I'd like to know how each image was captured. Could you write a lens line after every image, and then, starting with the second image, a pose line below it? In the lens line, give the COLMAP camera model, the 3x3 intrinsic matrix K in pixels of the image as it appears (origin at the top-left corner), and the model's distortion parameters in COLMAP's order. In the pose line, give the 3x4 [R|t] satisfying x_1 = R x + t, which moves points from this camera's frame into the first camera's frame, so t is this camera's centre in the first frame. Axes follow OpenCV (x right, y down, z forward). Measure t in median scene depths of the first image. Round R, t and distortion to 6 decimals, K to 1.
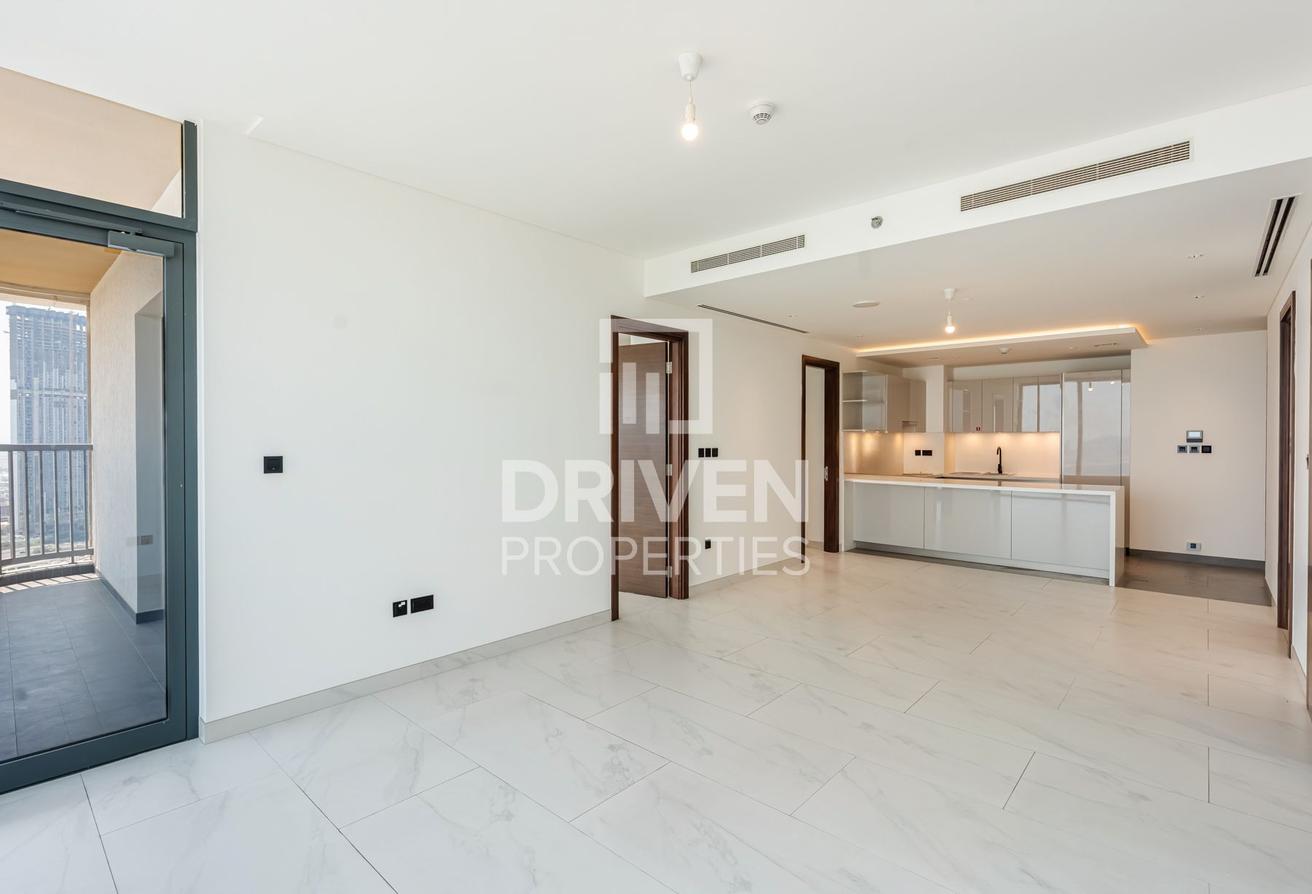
lens RADIAL K [[636.8, 0, 612.3], [0, 636.8, 443.8], [0, 0, 1]] dist [0.002038, 0.001040]
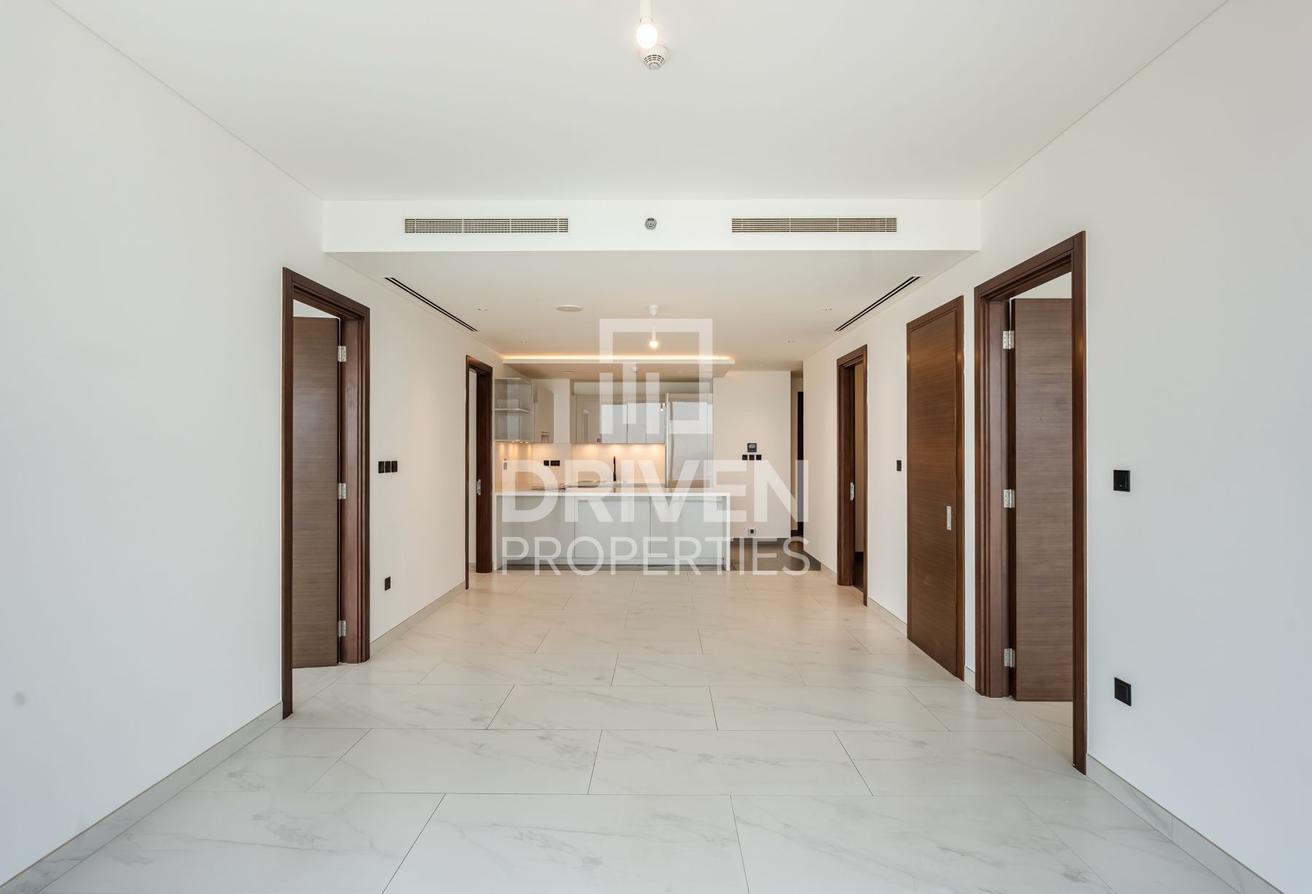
lens RADIAL K [[647.8, 0, 656.0], [0, 647.8, 447.0], [0, 0, 1]] dist [-0.002505, 0.001083]
pose [[0.716399, 0.002462, 0.697686, -0.172451], [0.005569, 0.999942, -0.009247, -0.001646], [-0.697669, 0.010510, 0.716344, 0.200140]]
